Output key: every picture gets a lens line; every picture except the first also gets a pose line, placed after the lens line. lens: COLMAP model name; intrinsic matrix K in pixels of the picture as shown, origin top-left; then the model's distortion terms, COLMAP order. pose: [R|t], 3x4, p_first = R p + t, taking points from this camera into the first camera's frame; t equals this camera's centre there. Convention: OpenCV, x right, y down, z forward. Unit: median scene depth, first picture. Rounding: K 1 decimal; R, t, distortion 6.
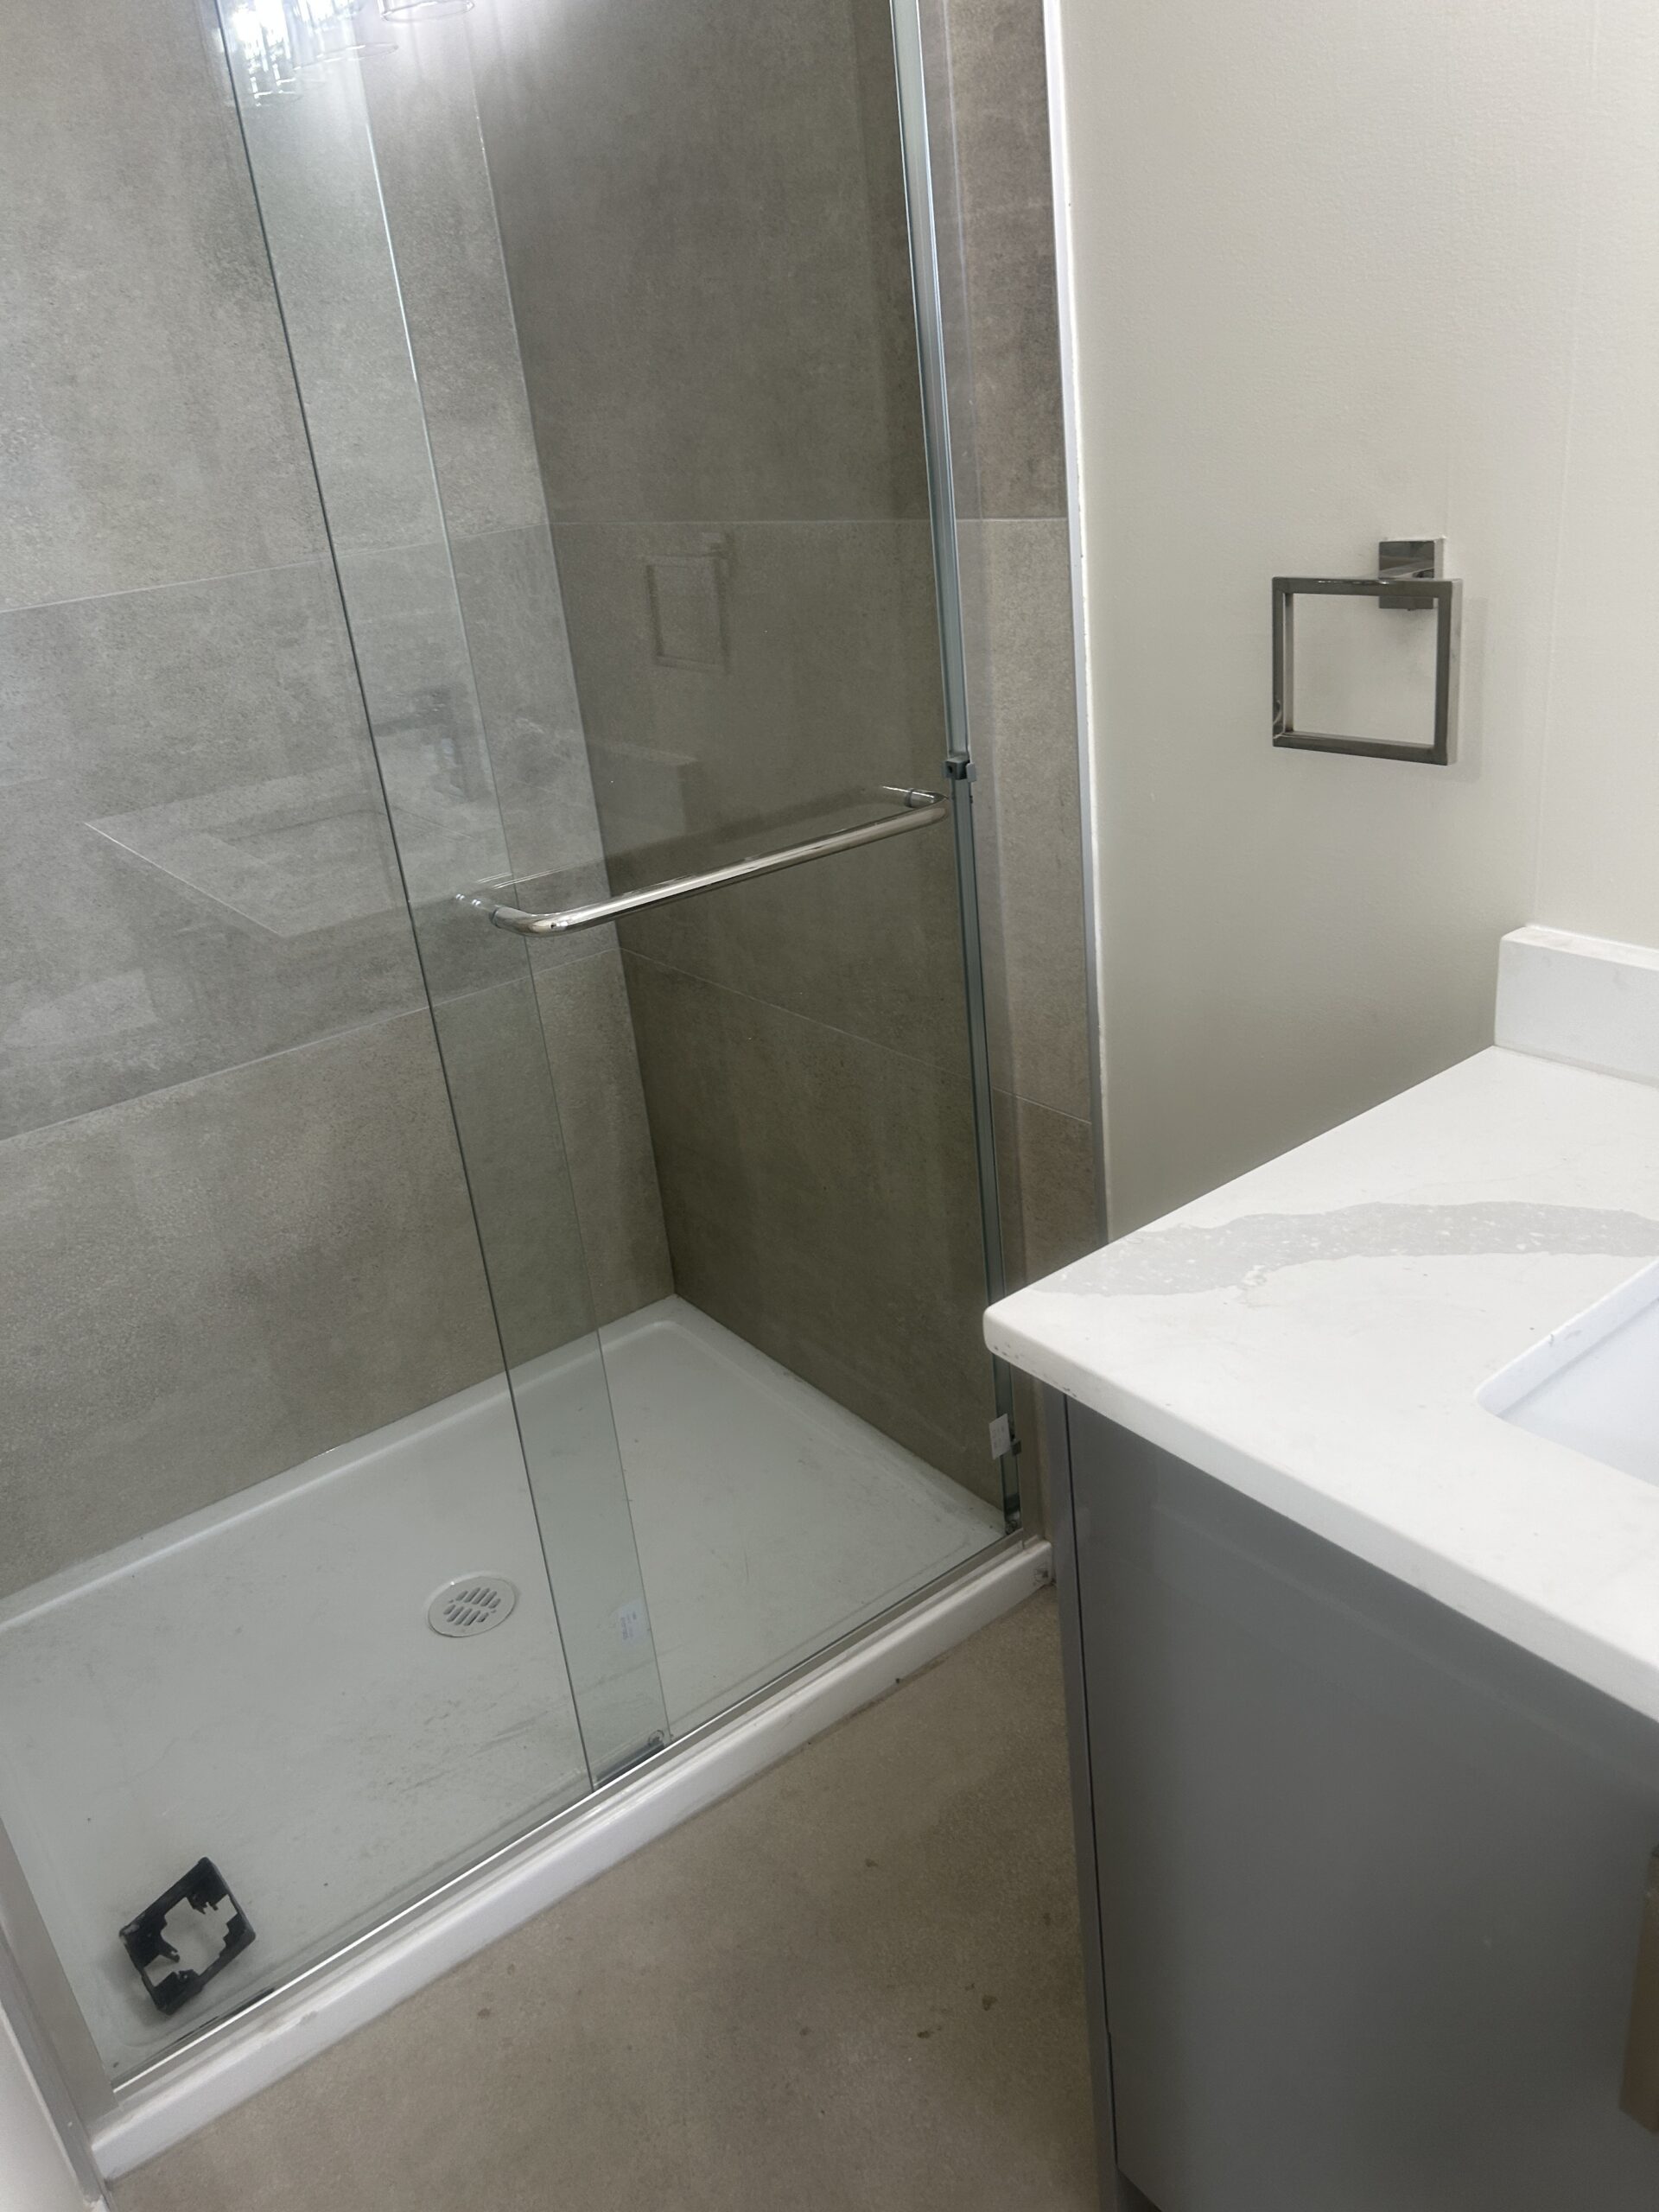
lens RADIAL K [[1656.5, 0, 821.4], [0, 1656.5, 1100.7], [0, 0, 1]] dist [0.061103, -0.075387]
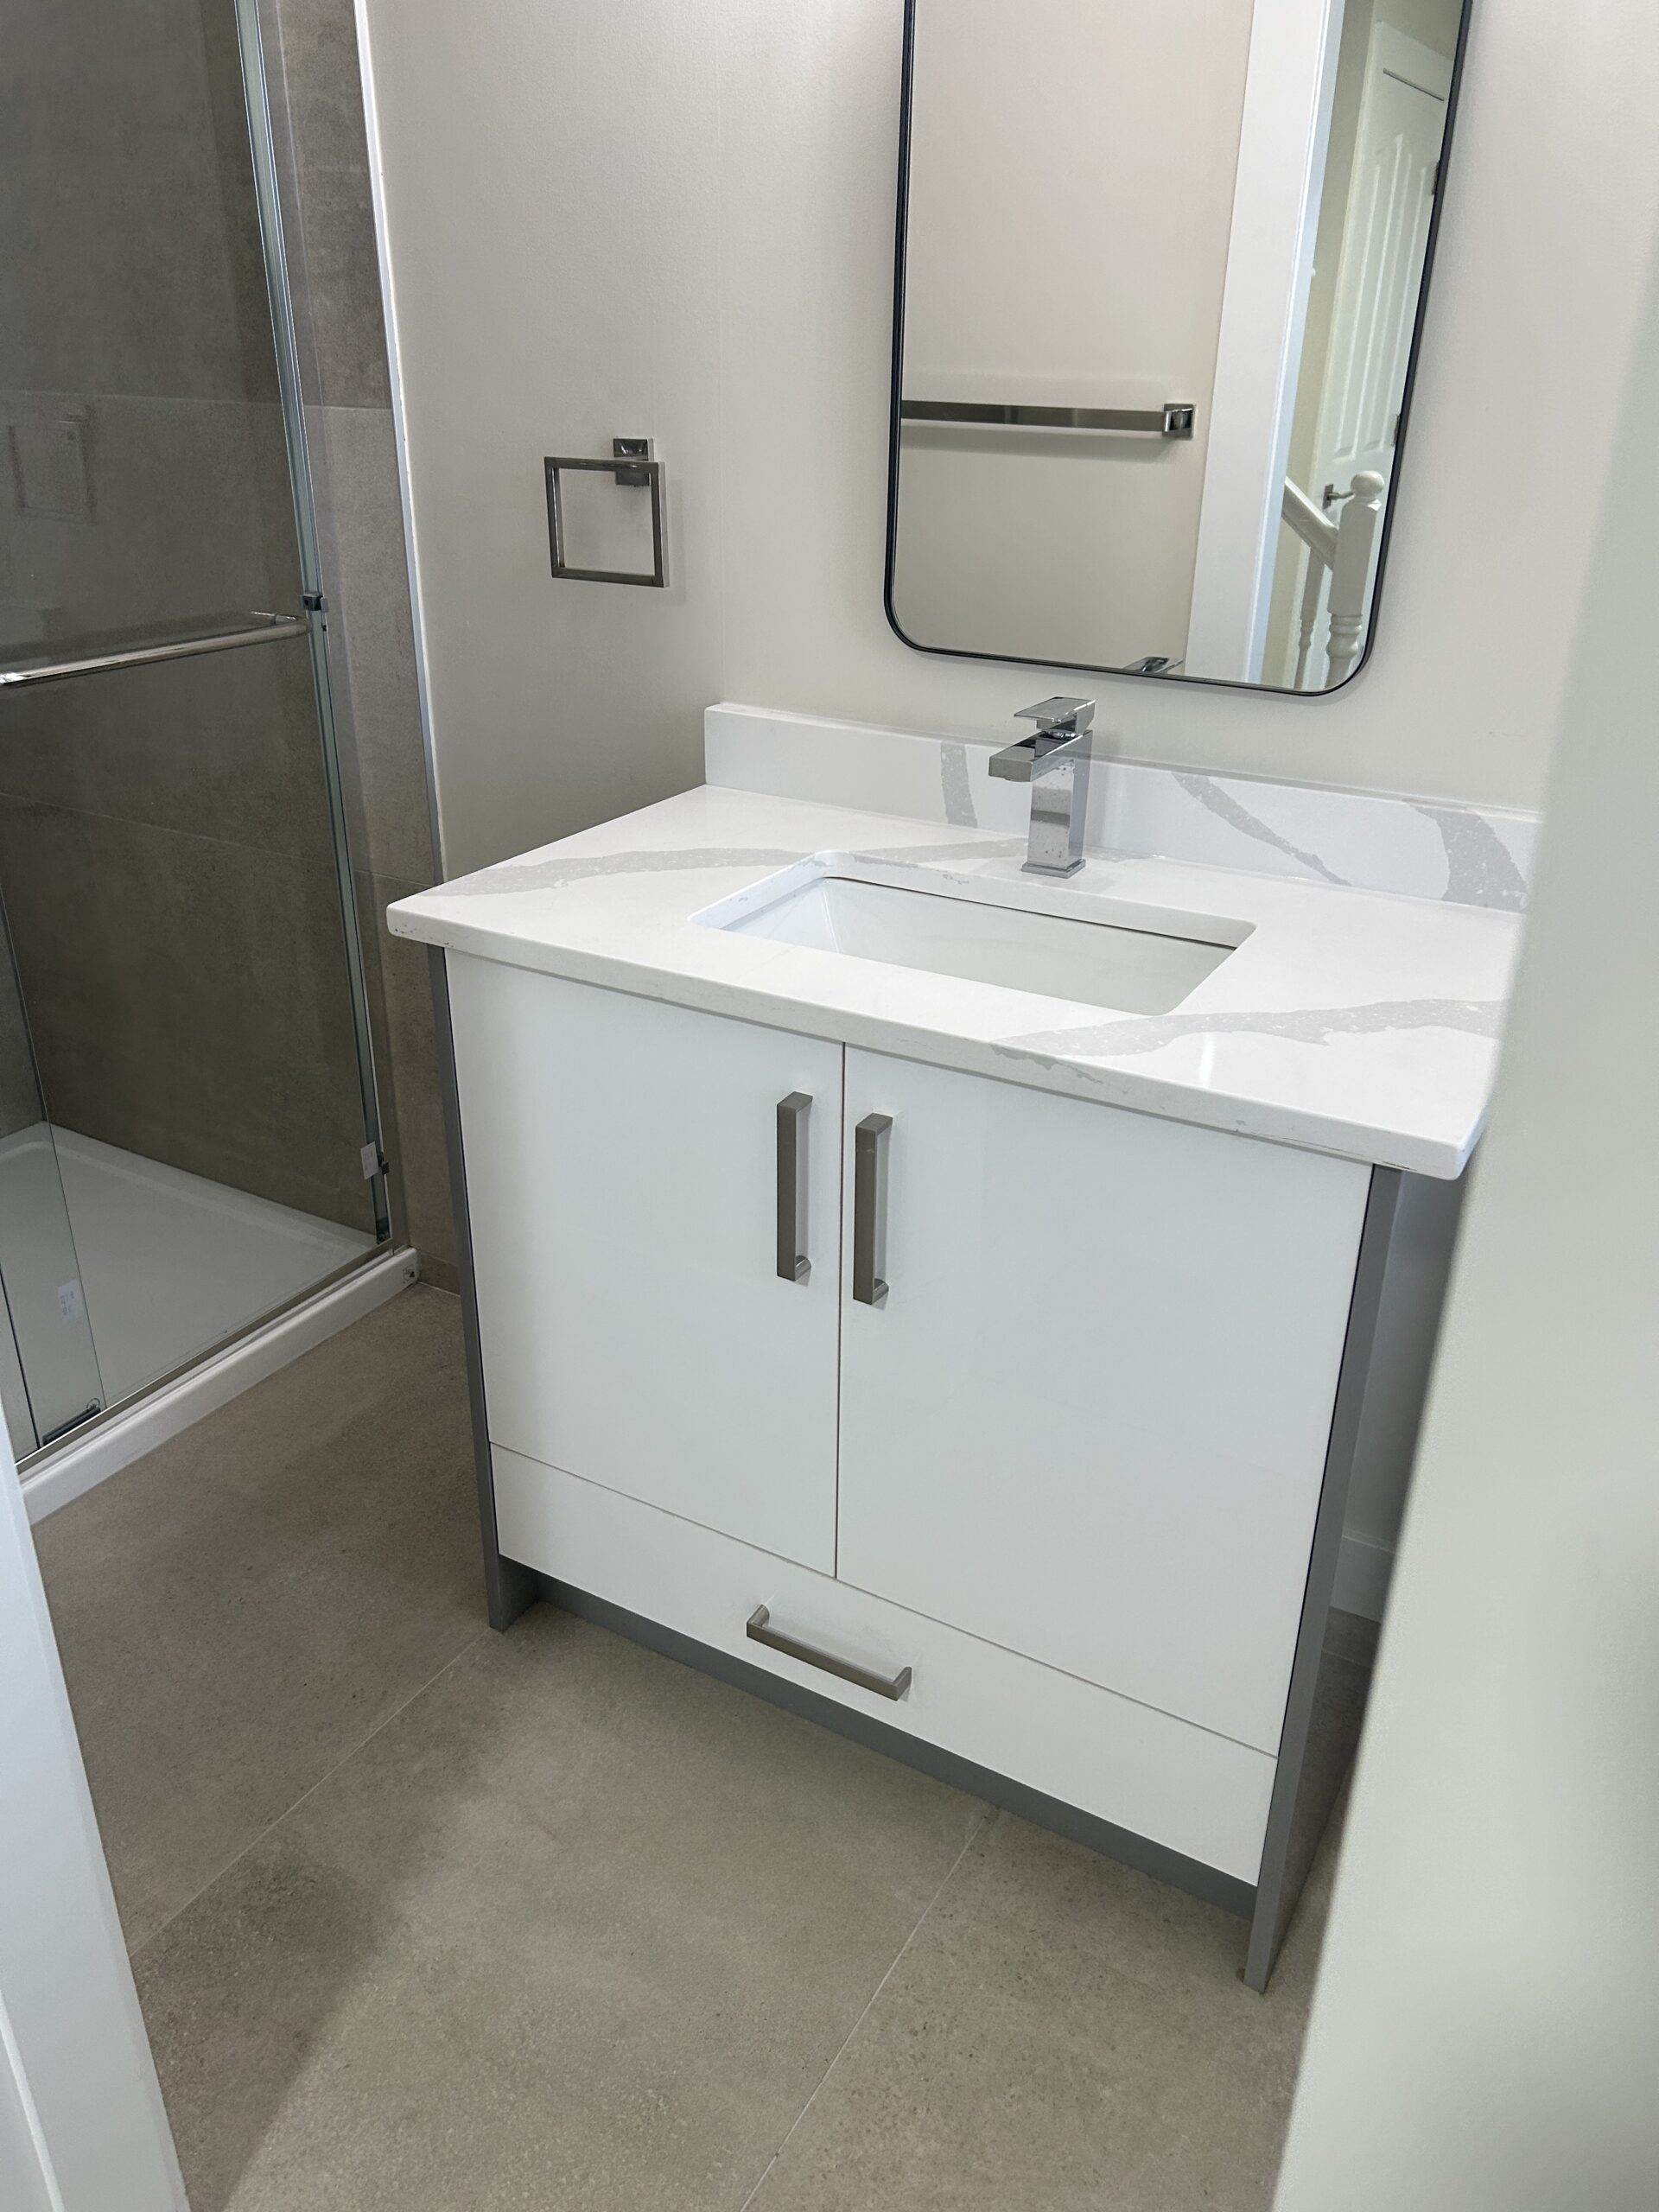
lens RADIAL K [[1656.5, 0, 813.0], [0, 1656.5, 1103.9], [0, 0, 1]] dist [0.061103, -0.075387]
pose [[0.916745, -0.053478, 0.395876, -0.099645], [0.051398, 0.998552, 0.015868, 0.194779], [-0.396152, 0.005800, 0.918167, -0.347923]]
